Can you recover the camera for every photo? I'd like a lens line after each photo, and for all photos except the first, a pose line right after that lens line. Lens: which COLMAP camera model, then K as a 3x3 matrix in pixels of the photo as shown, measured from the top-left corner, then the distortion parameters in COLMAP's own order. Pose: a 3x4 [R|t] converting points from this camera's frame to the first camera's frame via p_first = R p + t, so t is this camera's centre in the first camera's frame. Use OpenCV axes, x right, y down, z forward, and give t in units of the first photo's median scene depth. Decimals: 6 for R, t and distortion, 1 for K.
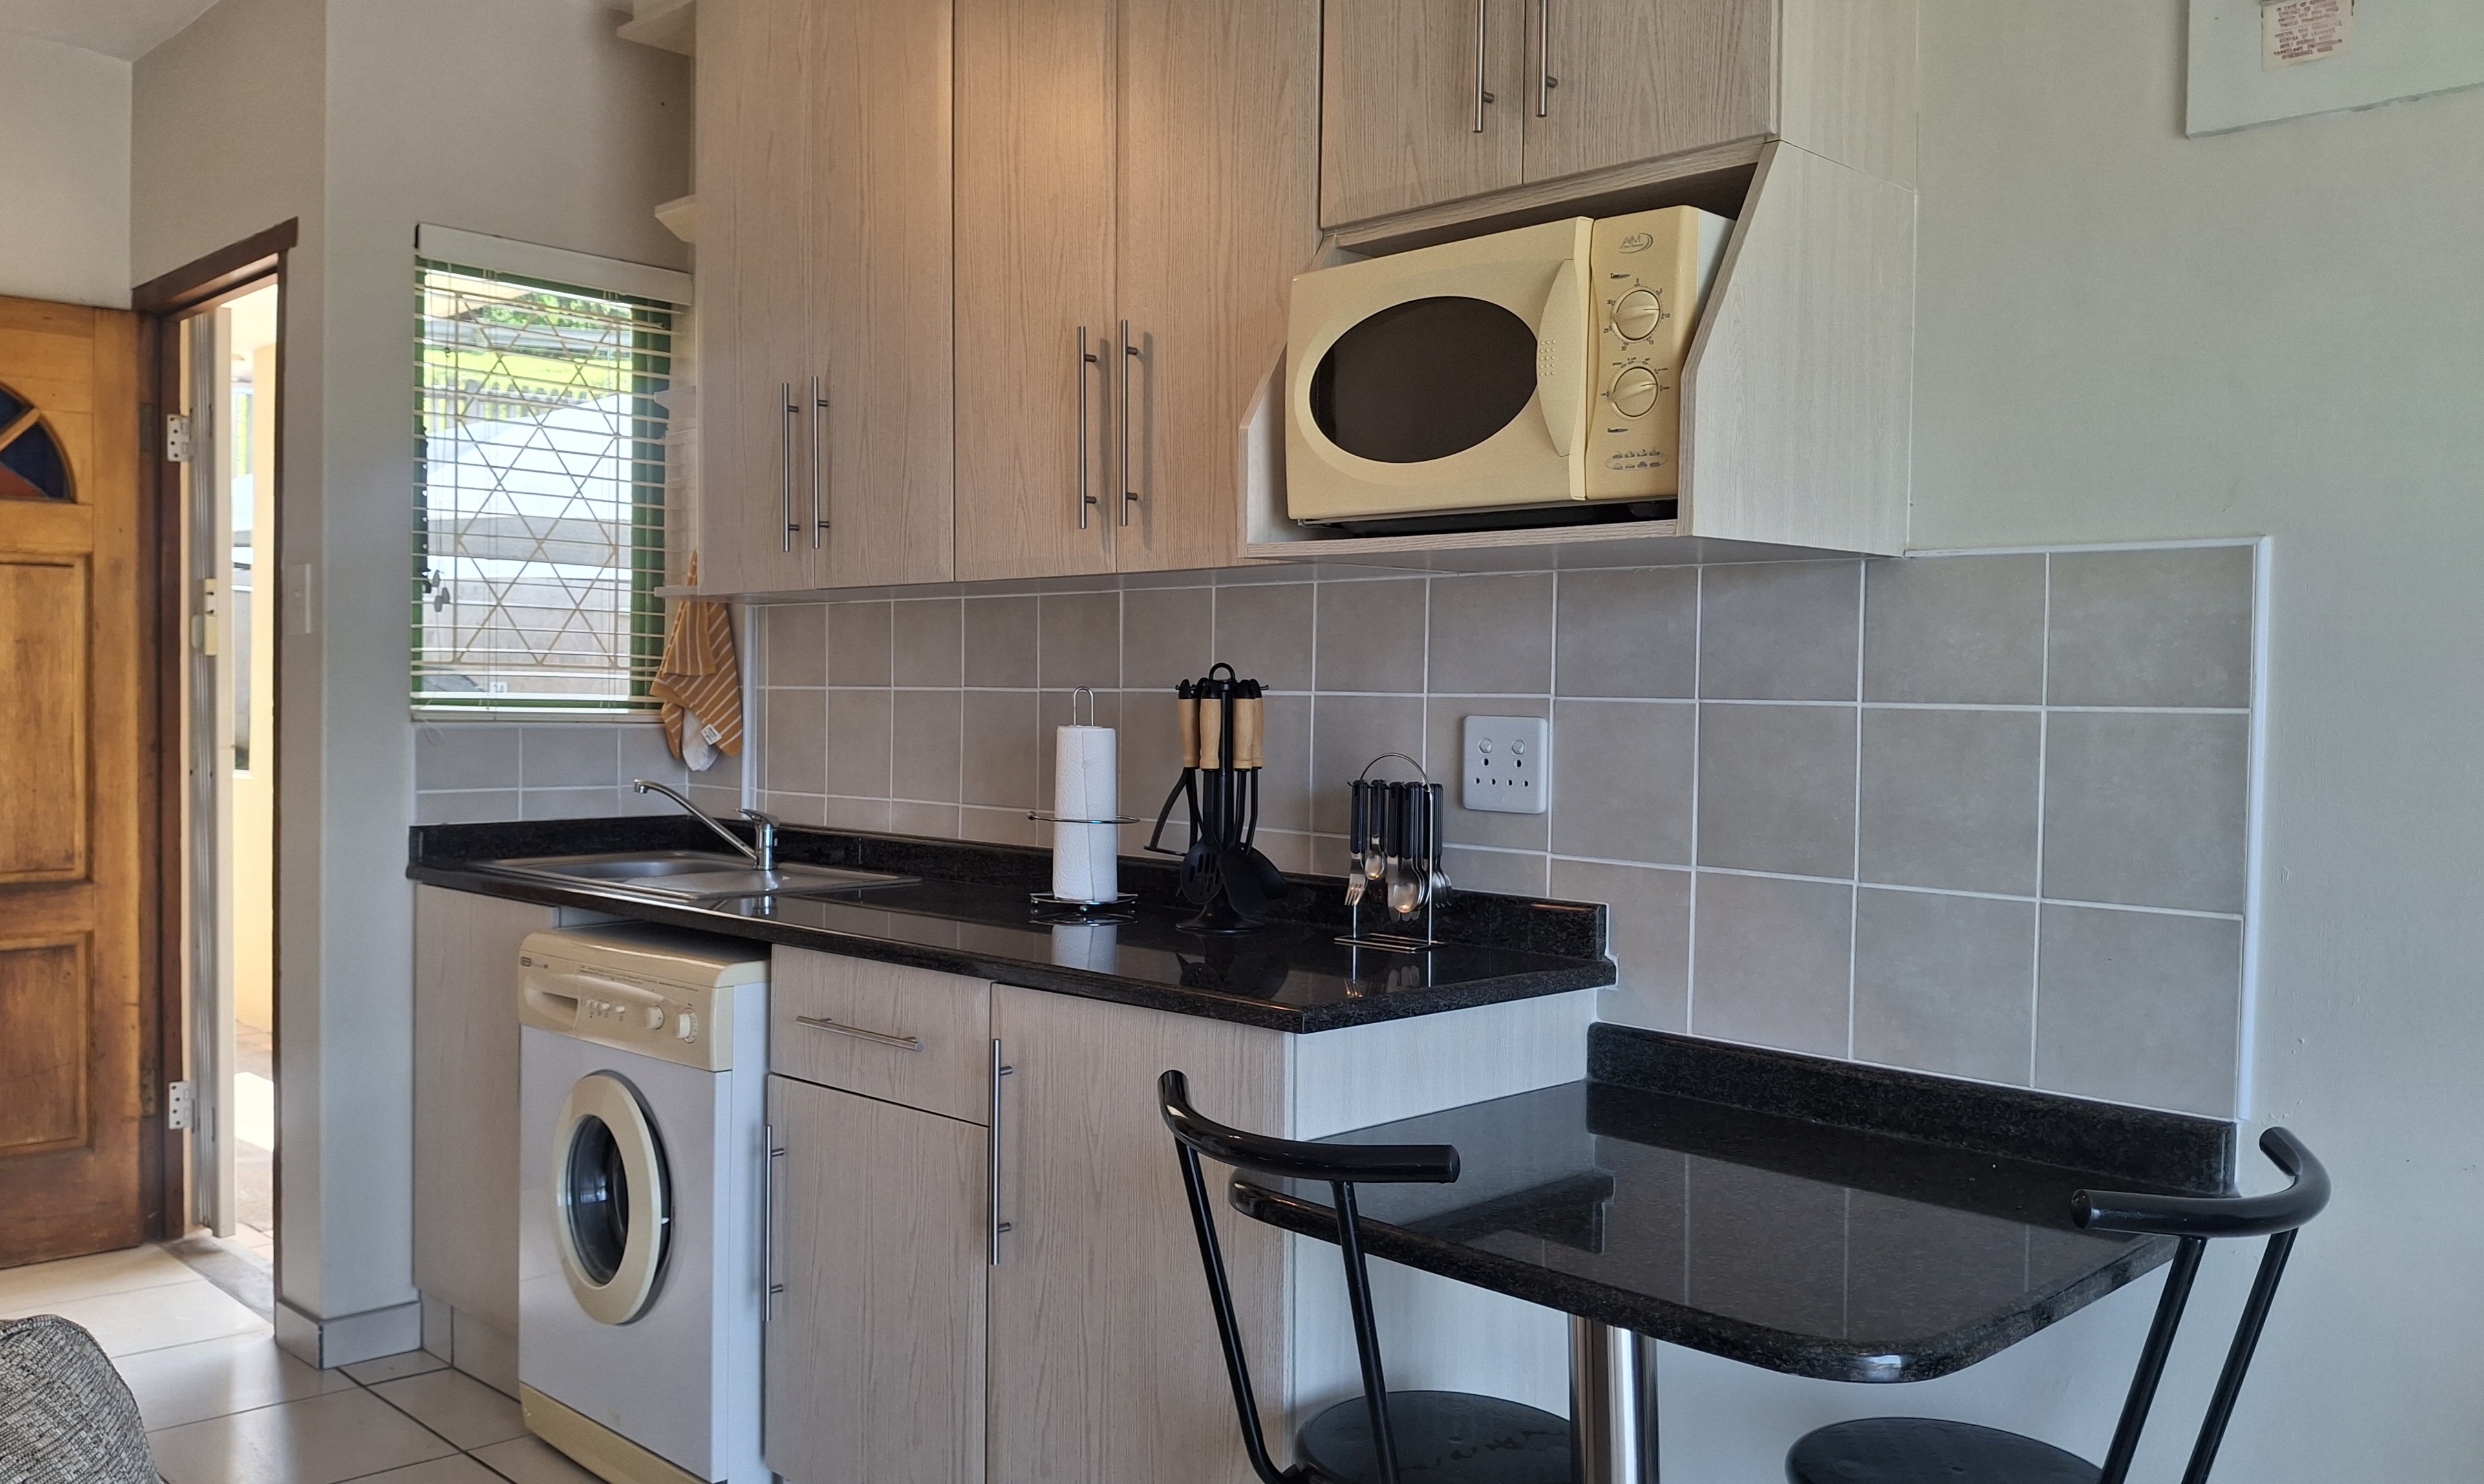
lens RADIAL K [[1947.2, 0, 1234.1], [0, 1947.2, 759.4], [0, 0, 1]] dist [0.099735, -0.205778]
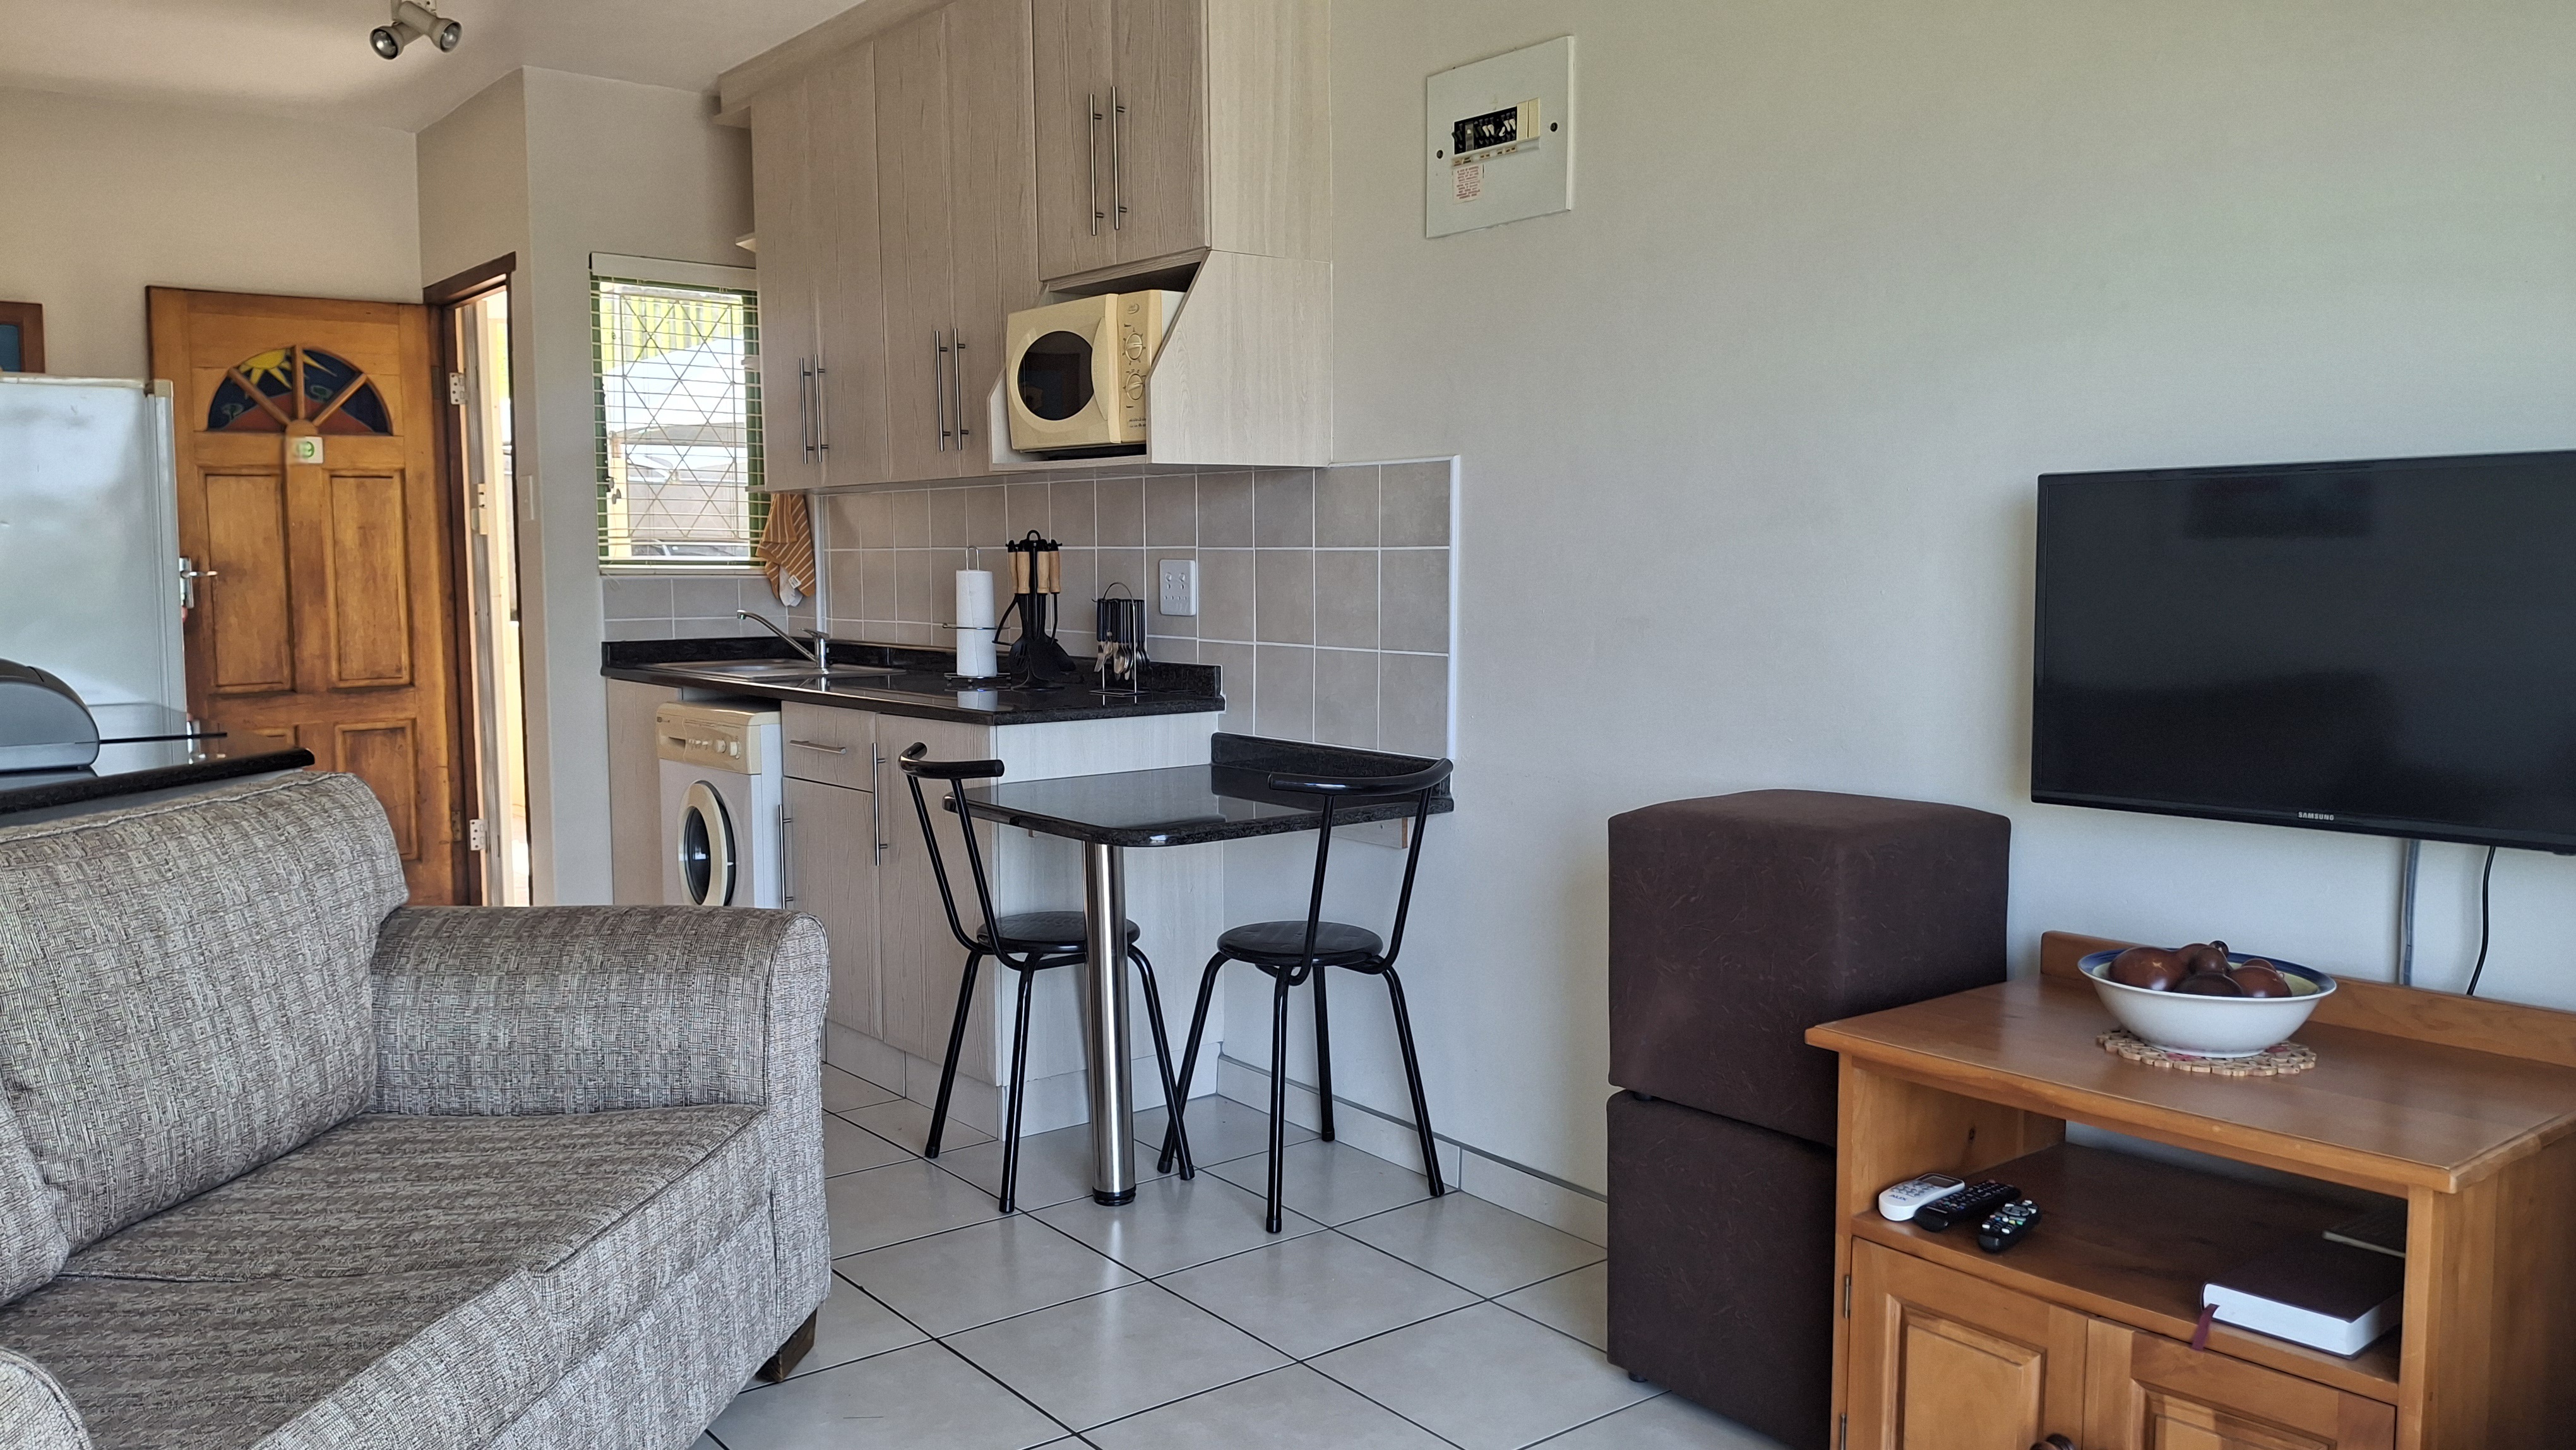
lens RADIAL K [[1880.6, 0, 1280.8], [0, 1880.6, 729.8], [0, 0, 1]] dist [0.200599, -0.465145]
pose [[0.992803, -0.008890, -0.119426, 0.299907], [0.016031, 0.998131, 0.058966, 0.022193], [0.118679, -0.060456, 0.991091, -0.452066]]
